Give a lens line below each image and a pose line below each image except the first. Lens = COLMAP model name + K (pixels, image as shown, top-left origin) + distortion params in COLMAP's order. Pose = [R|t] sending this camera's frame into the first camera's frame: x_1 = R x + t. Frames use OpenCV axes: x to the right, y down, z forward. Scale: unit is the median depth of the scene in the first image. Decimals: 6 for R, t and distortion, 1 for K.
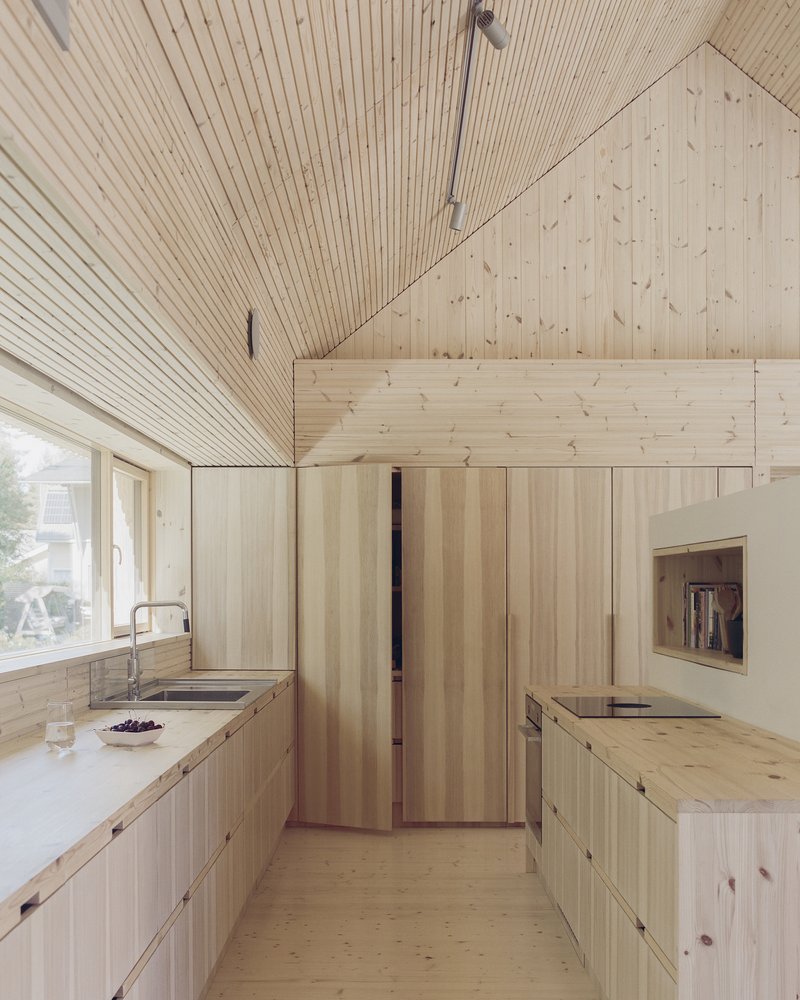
lens RADIAL K [[1159.2, 0, 400.0], [0, 1159.2, 500.0], [0, 0, 1]] dist [-0.000553, 0.007916]
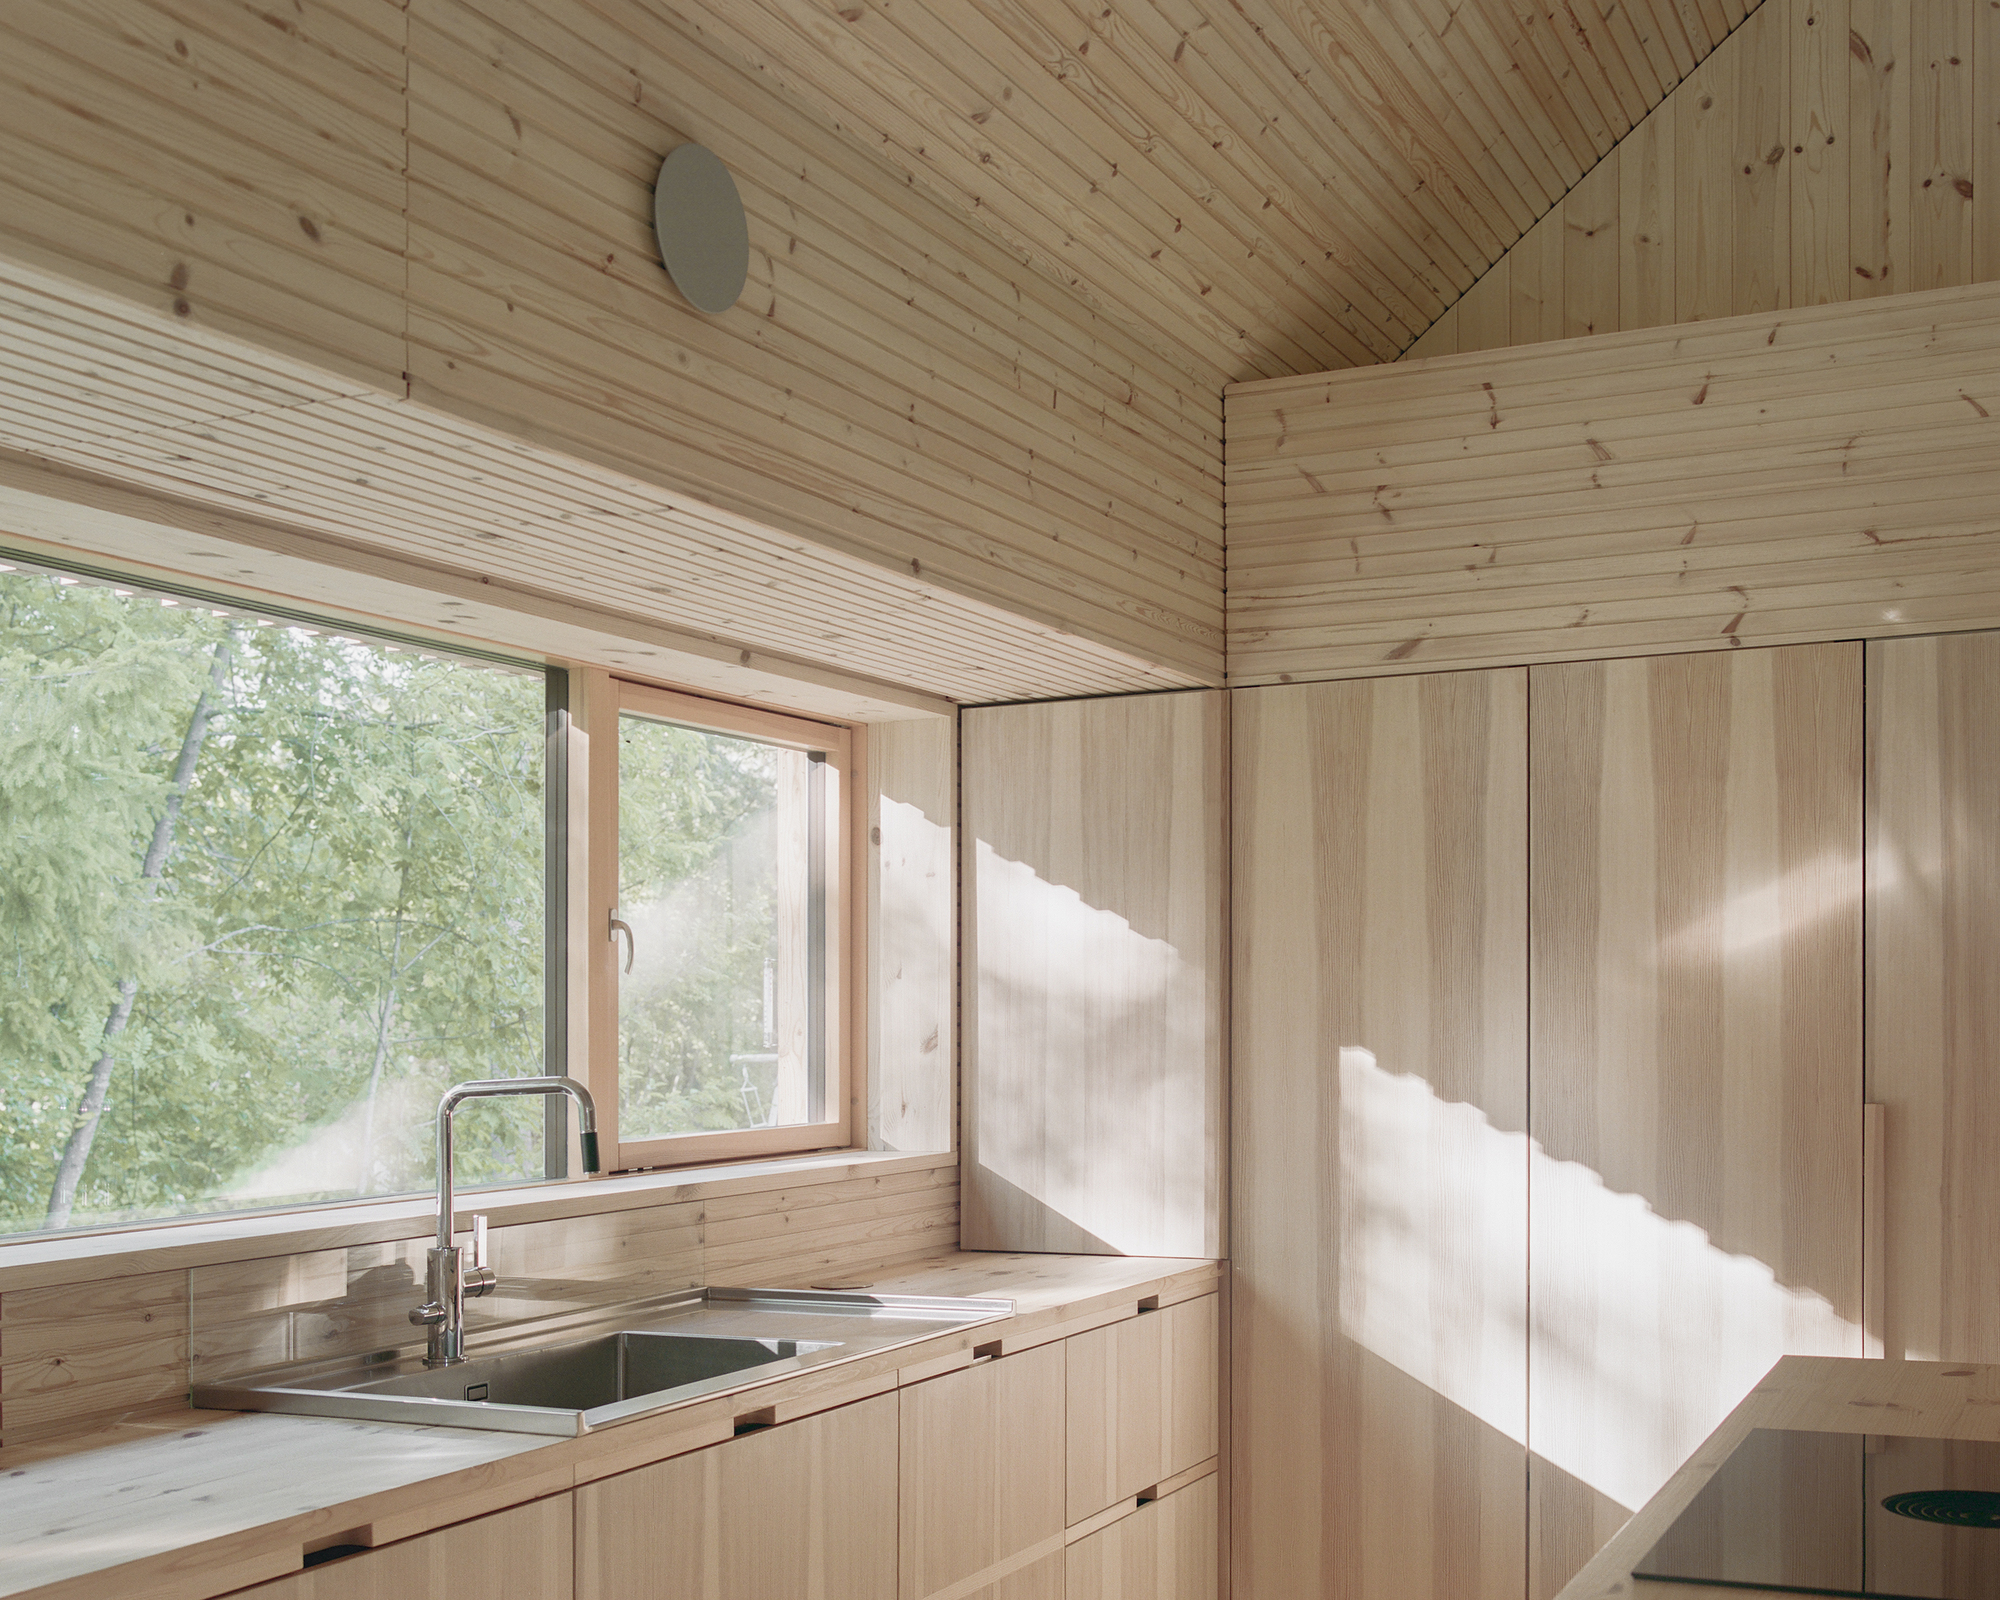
lens RADIAL K [[2318.3, 0, 999.8], [0, 2318.3, 980.8], [0, 0, 1]] dist [-0.000553, 0.007916]
pose [[0.902237, -0.020252, -0.430765, 0.149041], [0.045874, 0.997736, 0.049175, 0.022591], [0.428794, -0.064128, 0.901123, 0.320080]]
